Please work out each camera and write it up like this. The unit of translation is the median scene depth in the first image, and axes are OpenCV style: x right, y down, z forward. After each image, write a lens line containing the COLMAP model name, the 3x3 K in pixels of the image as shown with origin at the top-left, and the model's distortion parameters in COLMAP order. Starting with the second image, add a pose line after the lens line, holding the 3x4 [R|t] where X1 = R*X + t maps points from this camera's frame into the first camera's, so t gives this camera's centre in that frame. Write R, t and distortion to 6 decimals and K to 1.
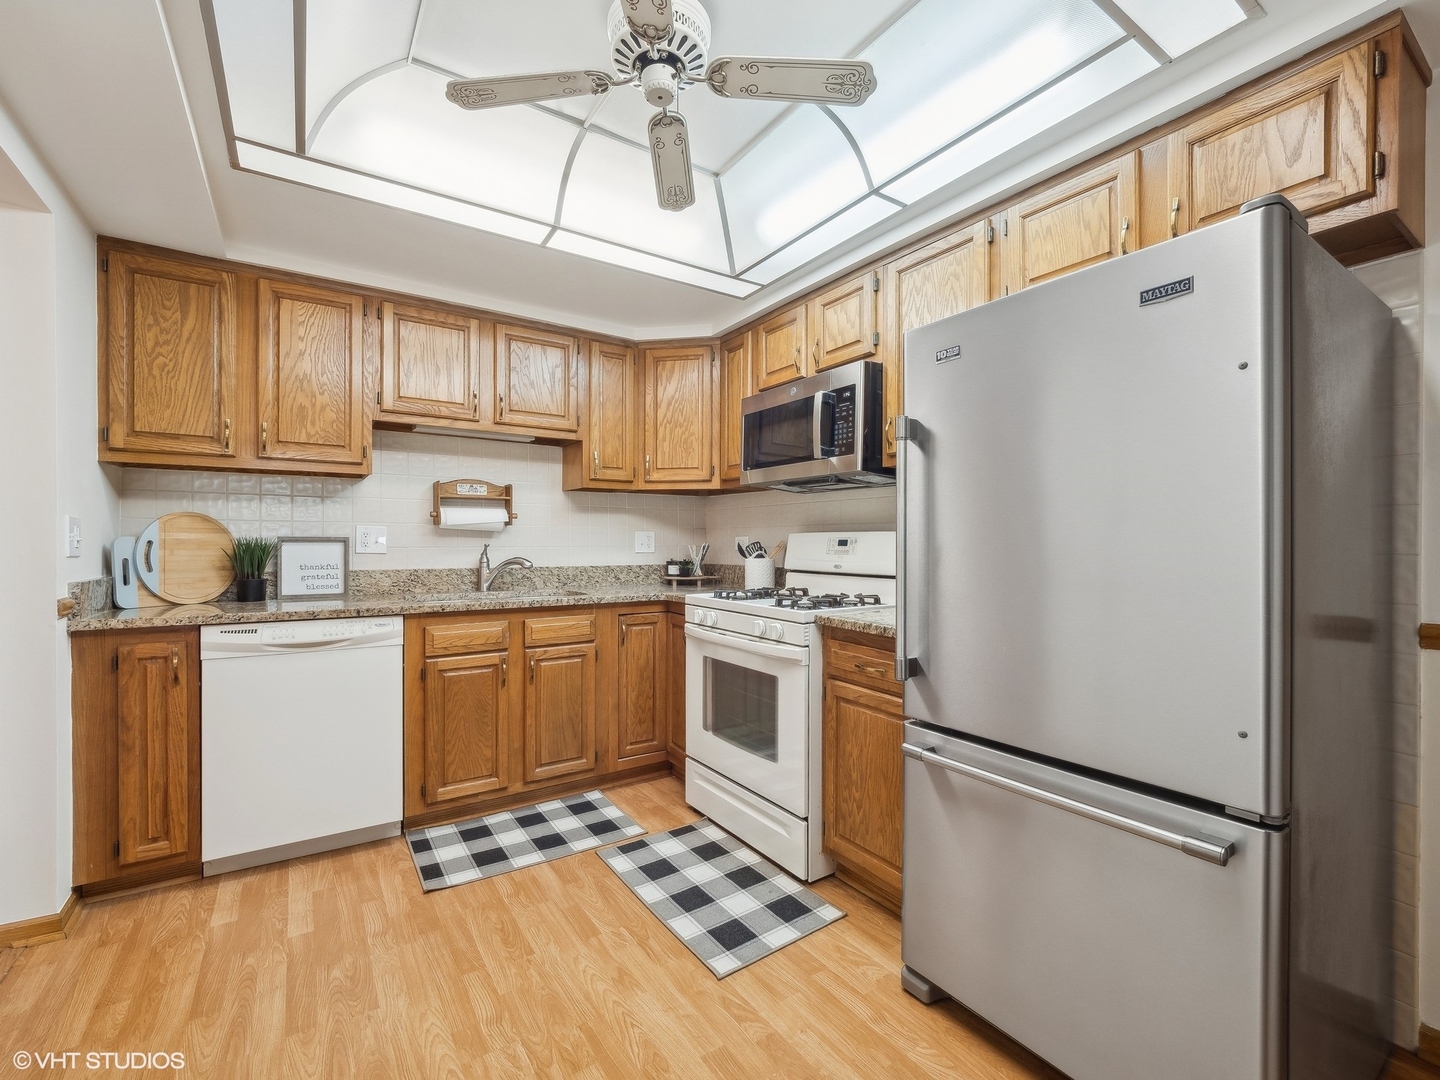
lens RADIAL K [[620.4, 0, 717.6], [0, 620.4, 546.0], [0, 0, 1]] dist [-0.001194, -0.000191]
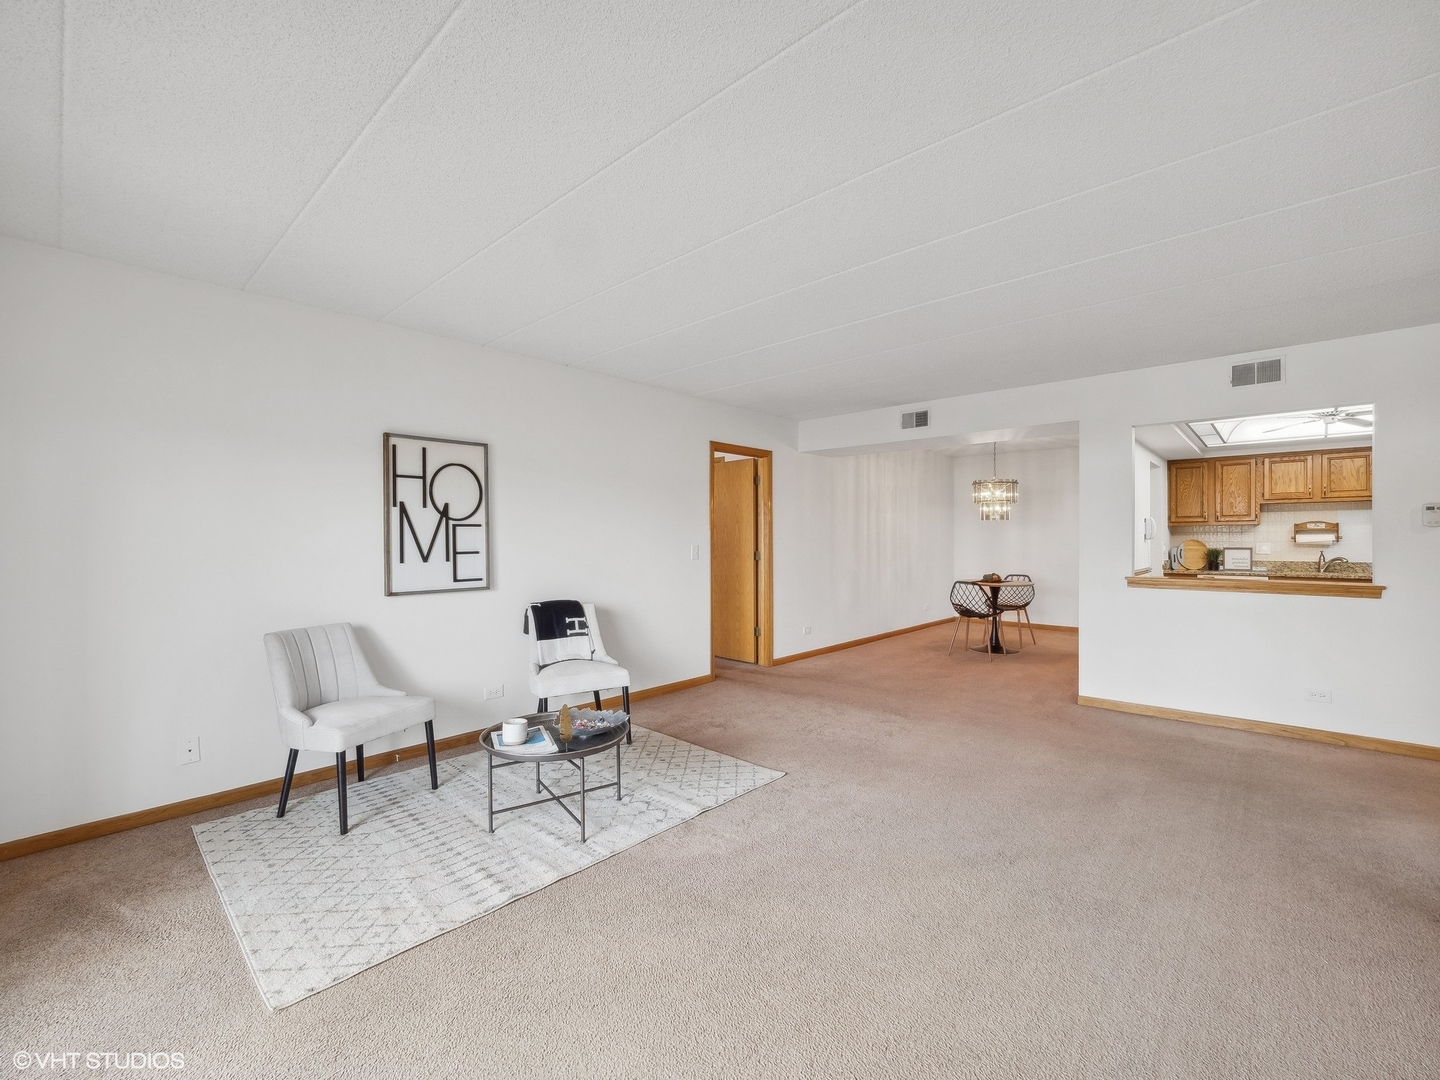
lens RADIAL K [[620.4, 0, 718.4], [0, 620.4, 543.7], [0, 0, 1]] dist [-0.001194, -0.000191]
pose [[0.229857, 0.002683, -0.973221, 1.468598], [0.000992, 0.999995, 0.002991, -0.041692], [0.973224, -0.001653, 0.229854, -1.833843]]
